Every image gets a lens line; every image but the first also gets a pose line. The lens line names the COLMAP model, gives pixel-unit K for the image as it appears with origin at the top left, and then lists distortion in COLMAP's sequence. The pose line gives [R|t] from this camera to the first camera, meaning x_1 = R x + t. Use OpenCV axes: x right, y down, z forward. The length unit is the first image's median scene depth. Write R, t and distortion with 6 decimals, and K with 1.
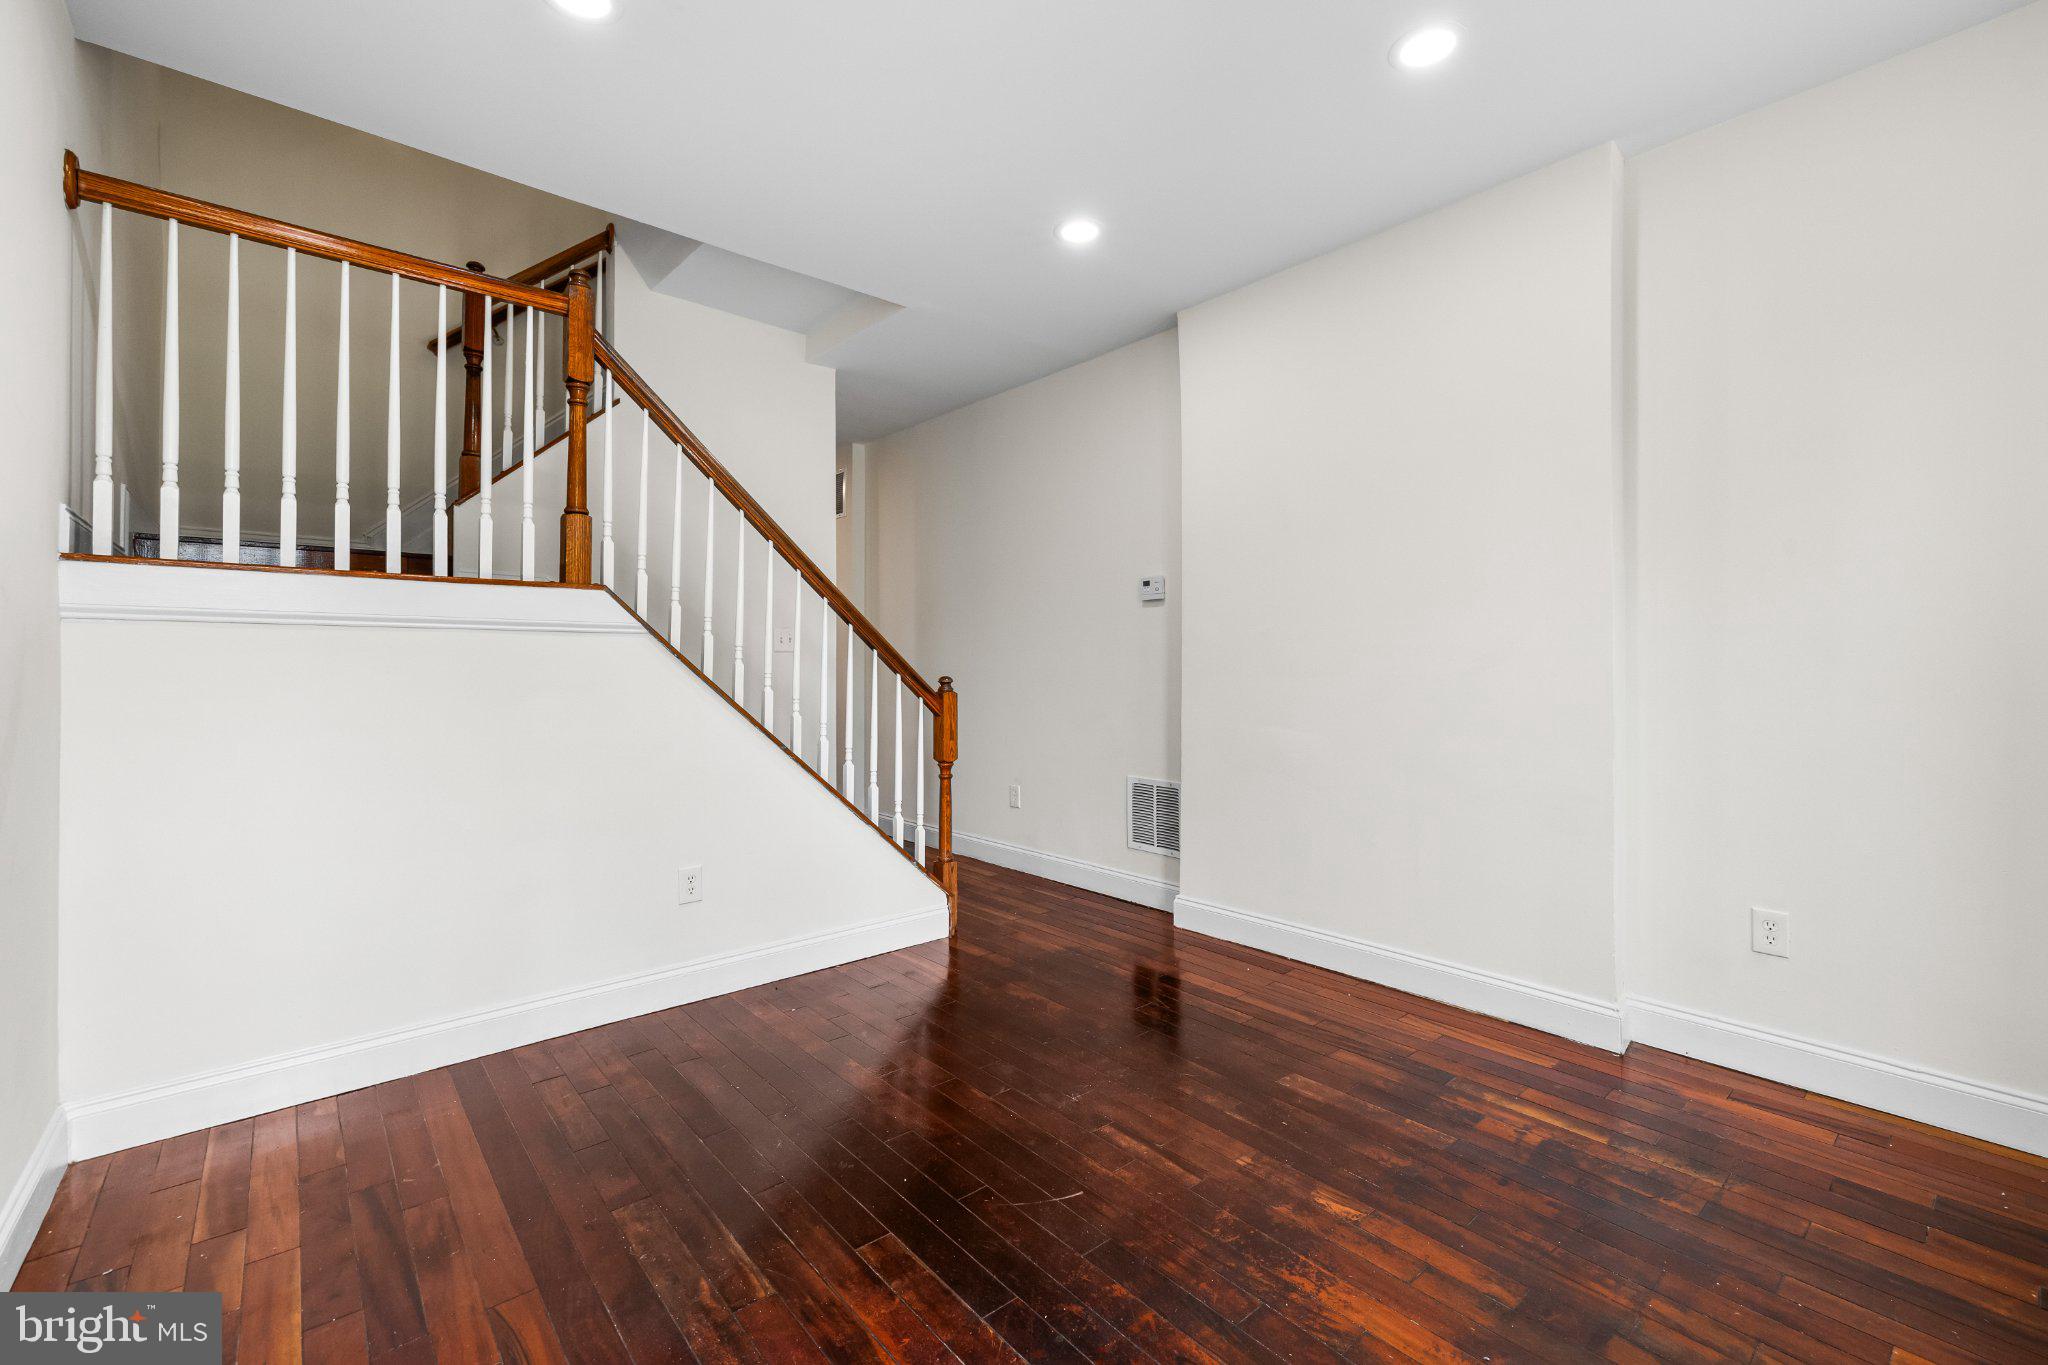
lens RADIAL K [[868.0, 0, 1030.8], [0, 868.0, 660.1], [0, 0, 1]] dist [0.002532, 0.000412]
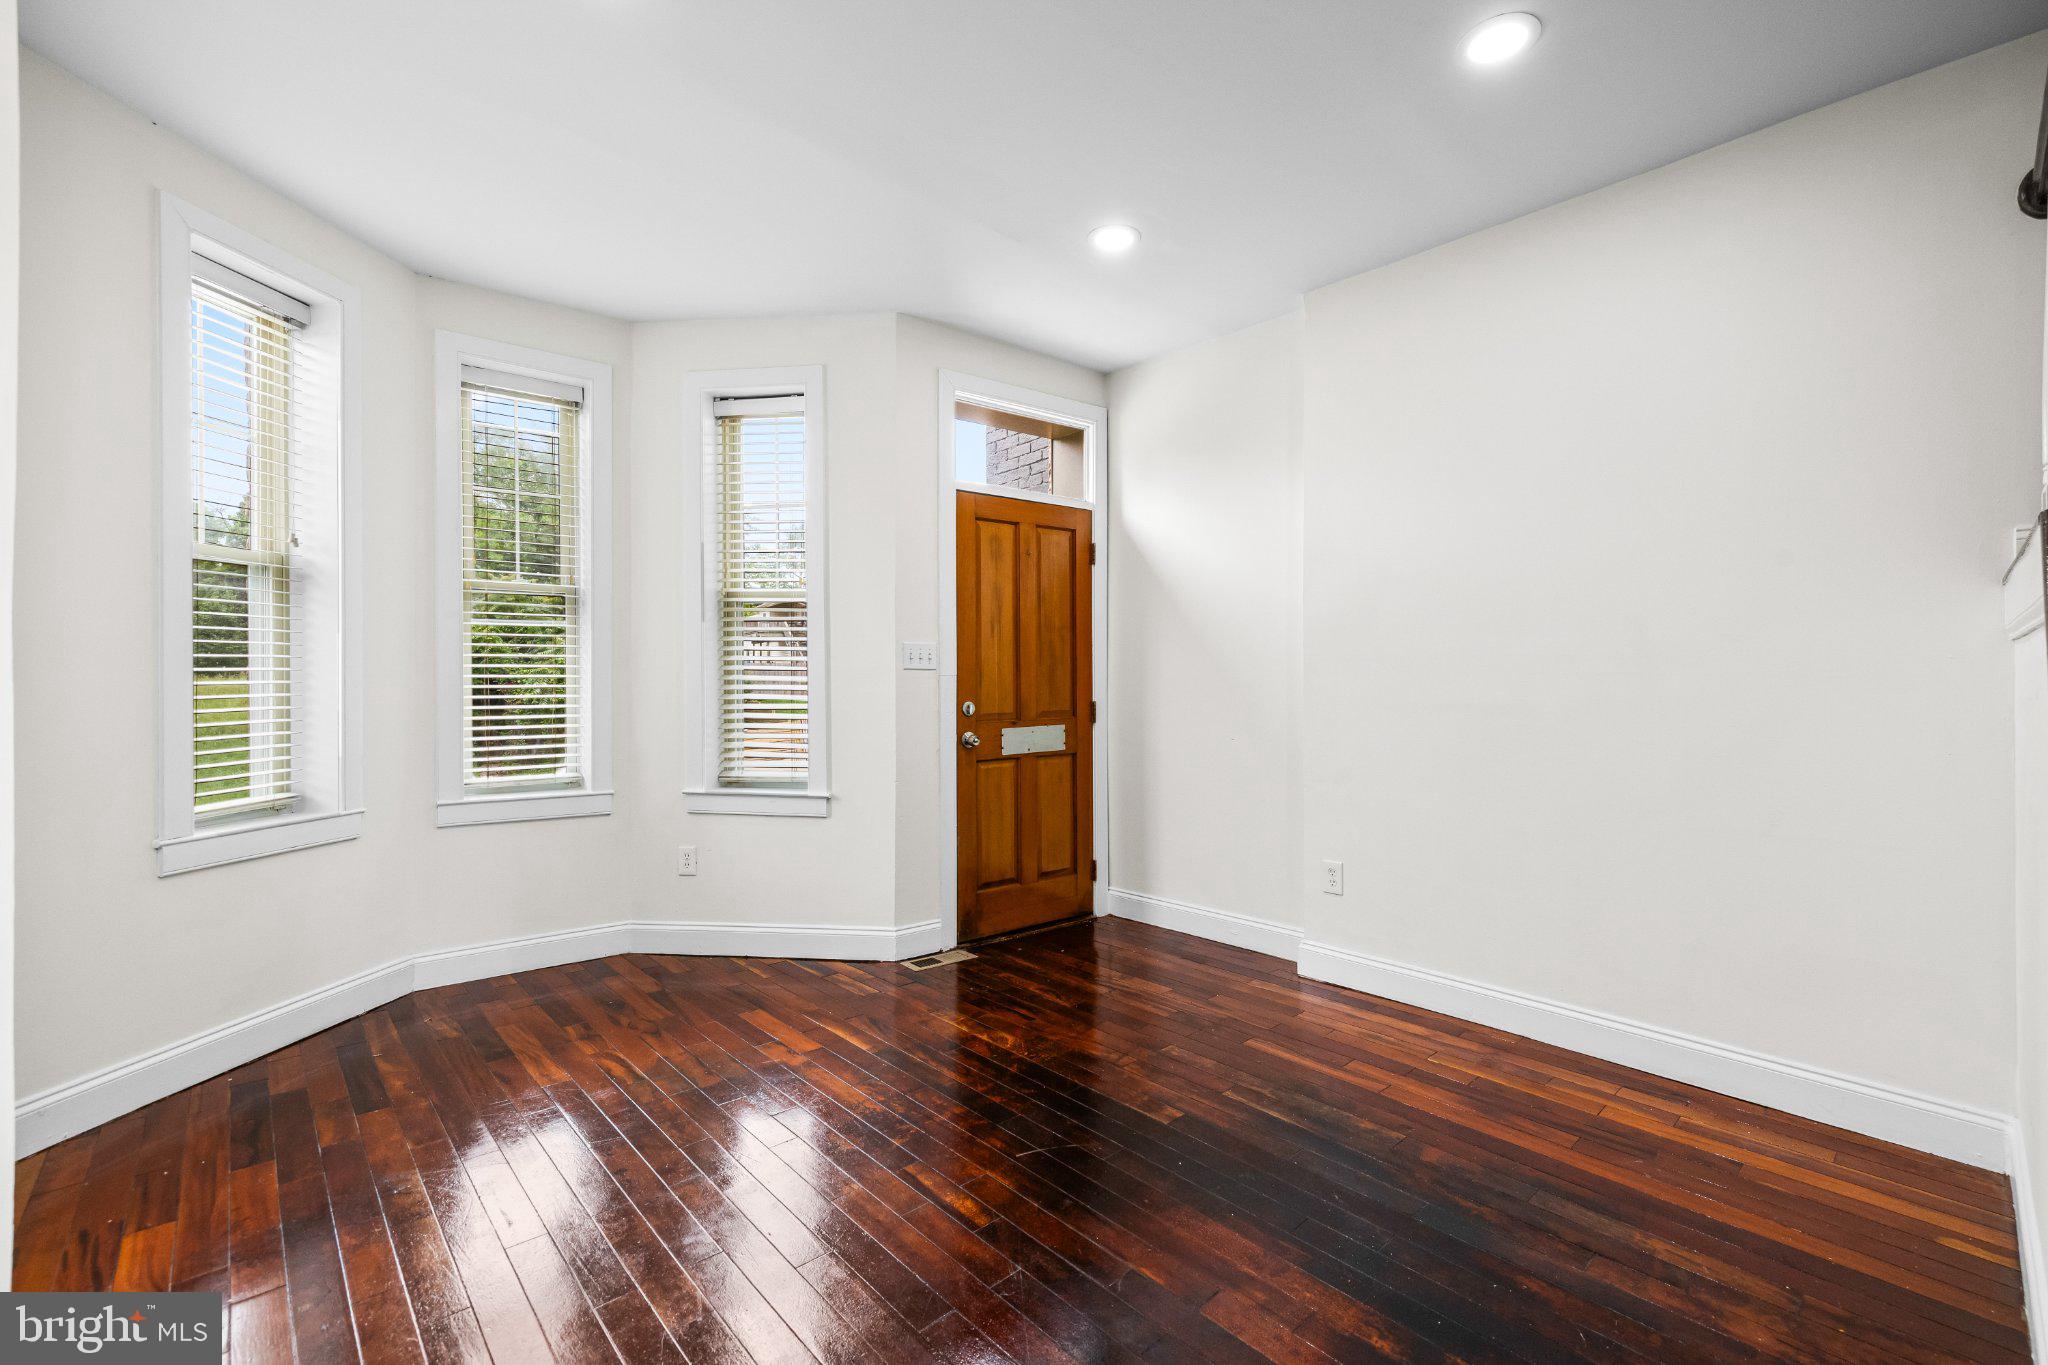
lens RADIAL K [[876.2, 0, 1024.0], [0, 876.2, 682.5], [0, 0, 1]] dist [0.000520, -0.000019]
pose [[-0.999674, -0.000337, -0.025541, 0.061285], [-0.000269, 0.999996, -0.002673, 0.003948], [0.025542, -0.002665, -0.999670, 1.661456]]
